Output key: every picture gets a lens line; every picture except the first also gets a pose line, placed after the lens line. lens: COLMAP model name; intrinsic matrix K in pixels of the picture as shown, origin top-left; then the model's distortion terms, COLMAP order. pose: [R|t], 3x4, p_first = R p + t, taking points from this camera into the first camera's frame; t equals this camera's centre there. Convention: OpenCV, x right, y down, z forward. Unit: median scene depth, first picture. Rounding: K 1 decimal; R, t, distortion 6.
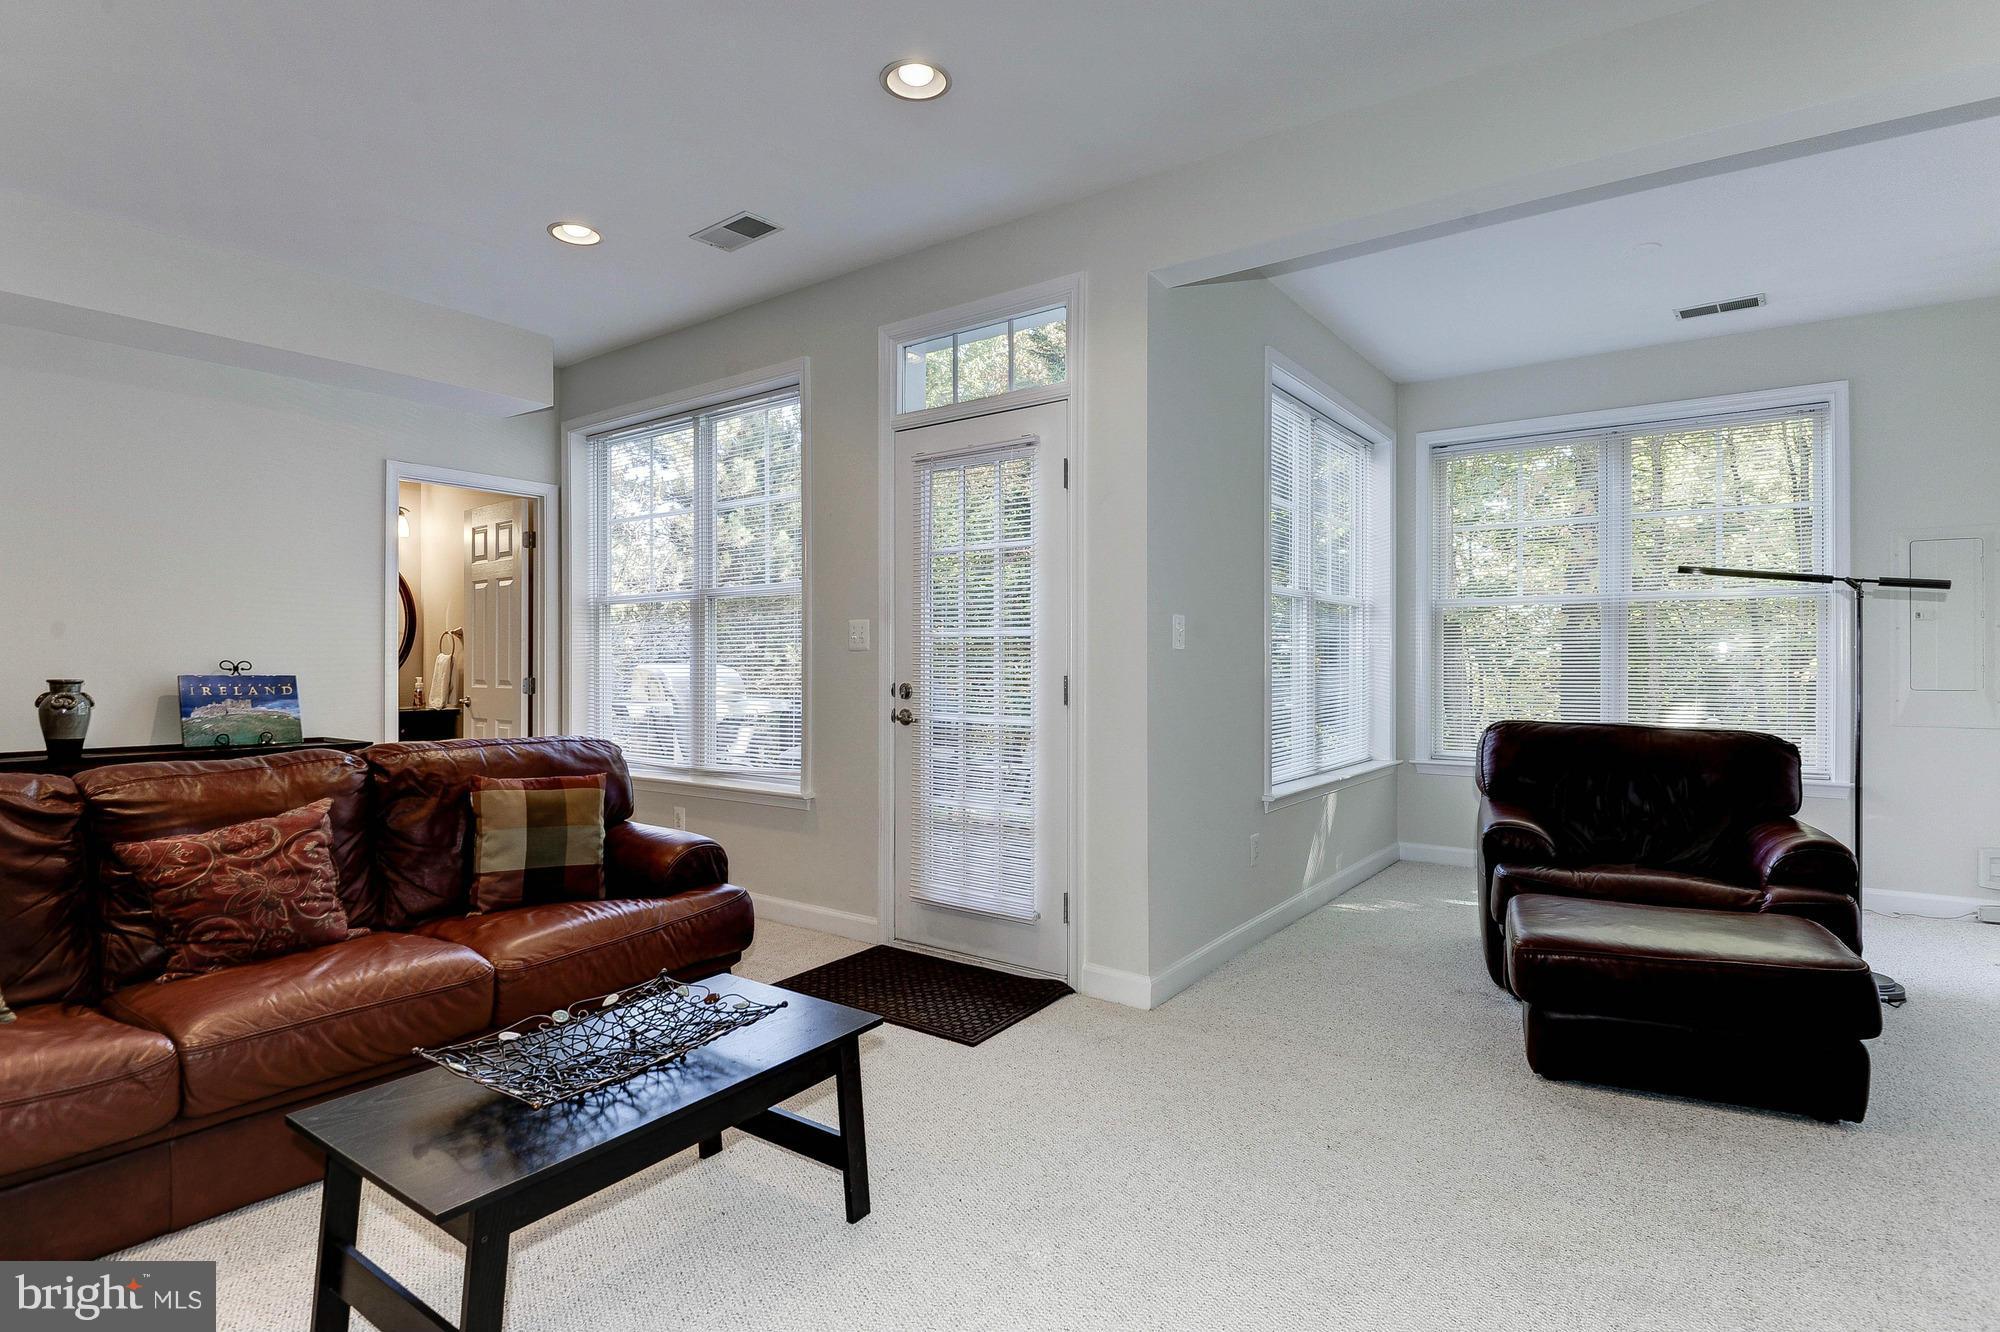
lens RADIAL K [[993.3, 0, 1009.9], [0, 993.3, 657.1], [0, 0, 1]] dist [0.003253, -0.017785]
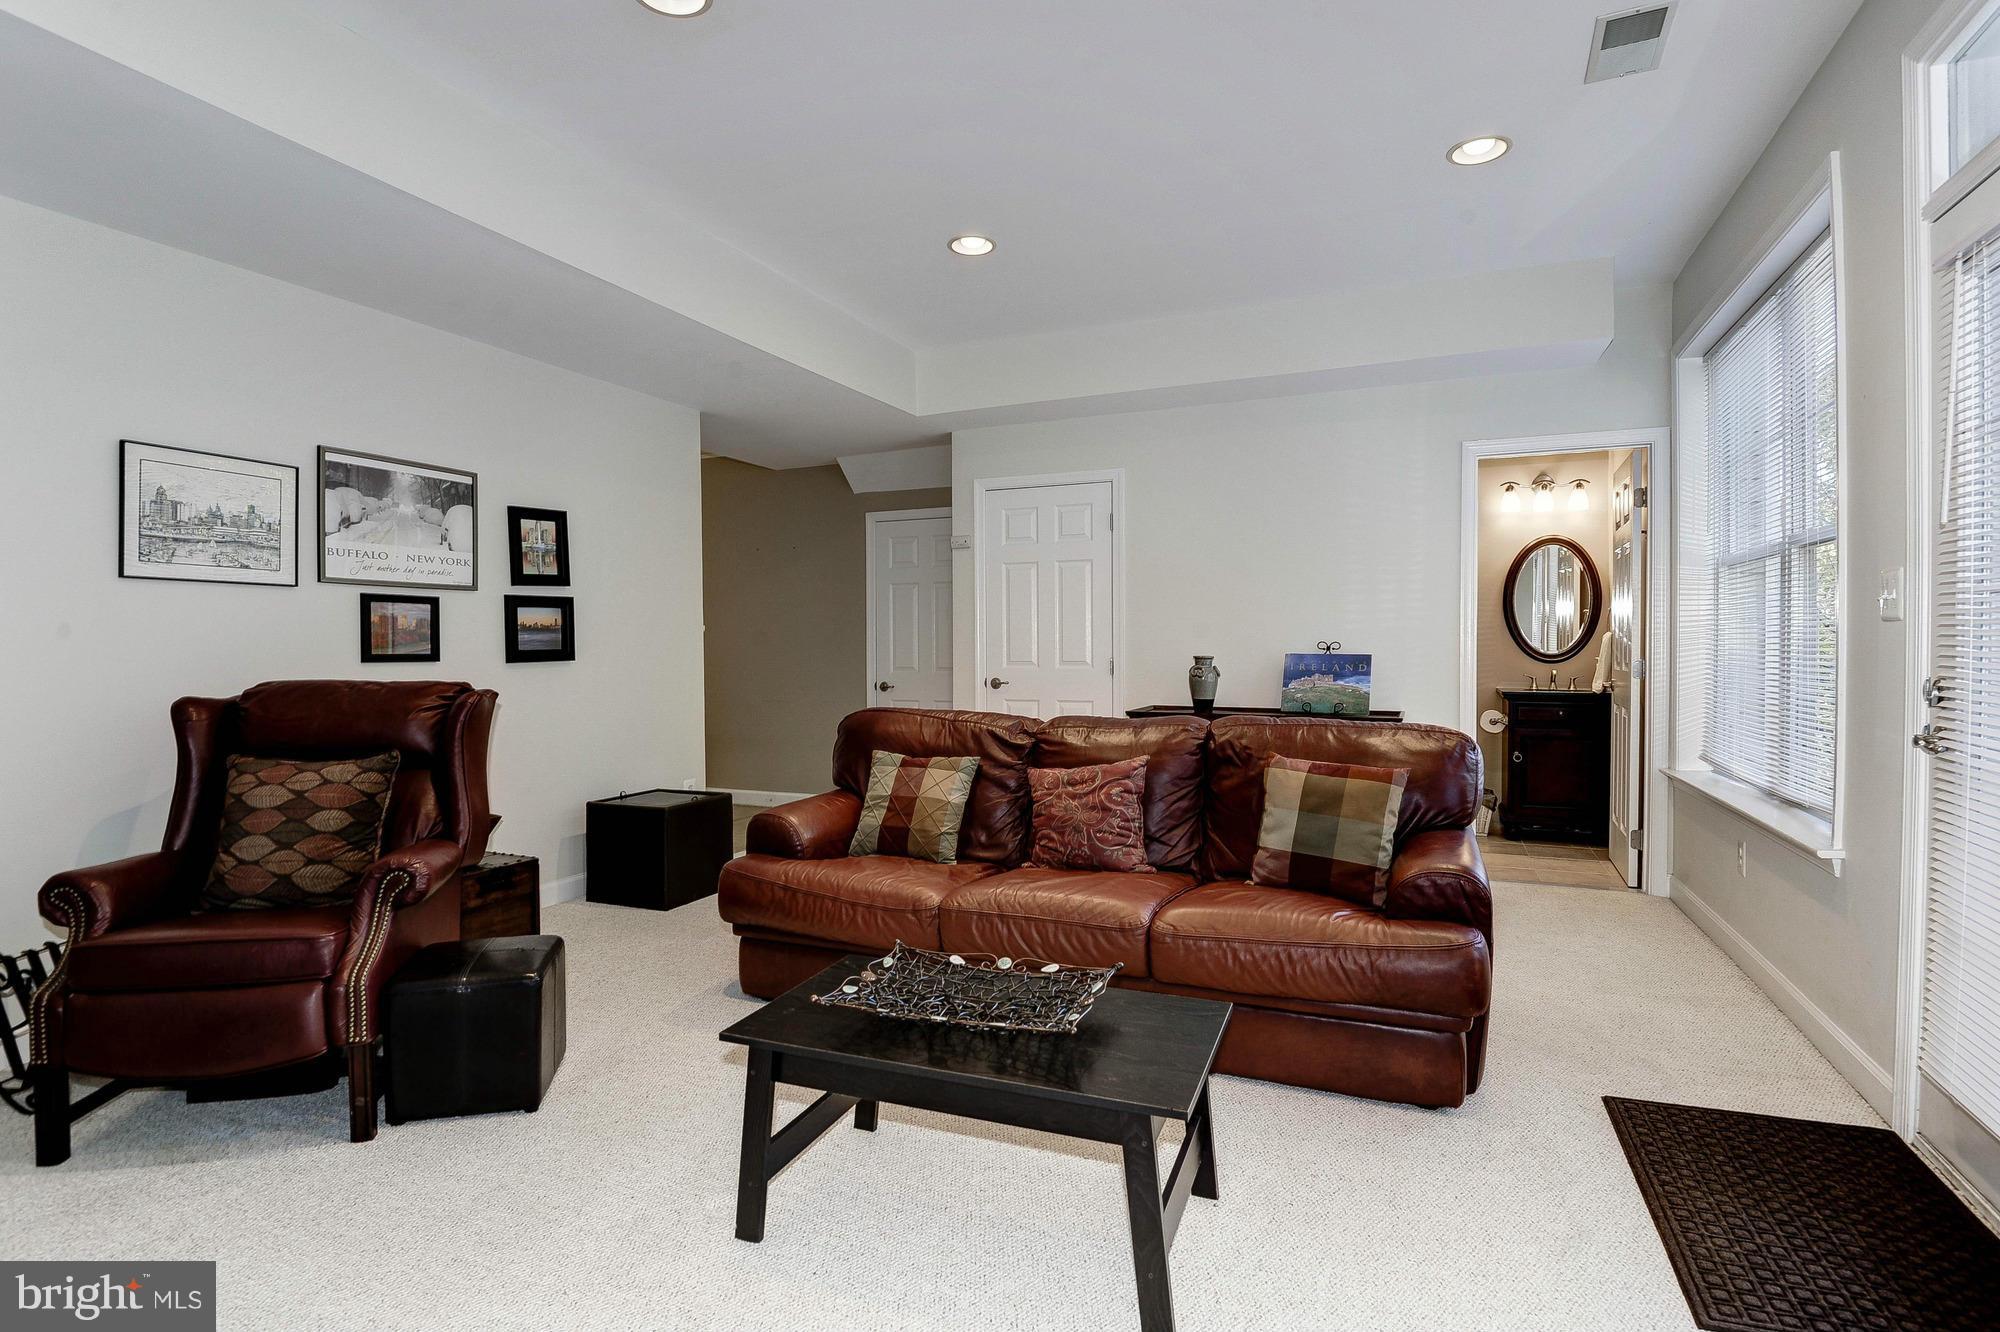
lens RADIAL K [[993.3, 0, 1009.9], [0, 993.3, 657.1], [0, 0, 1]] dist [0.003253, -0.017785]
pose [[0.207099, 0.011656, -0.978250, 0.417859], [0.010000, 0.999852, 0.014031, 0.001978], [0.978269, -0.012689, 0.206952, 0.513194]]
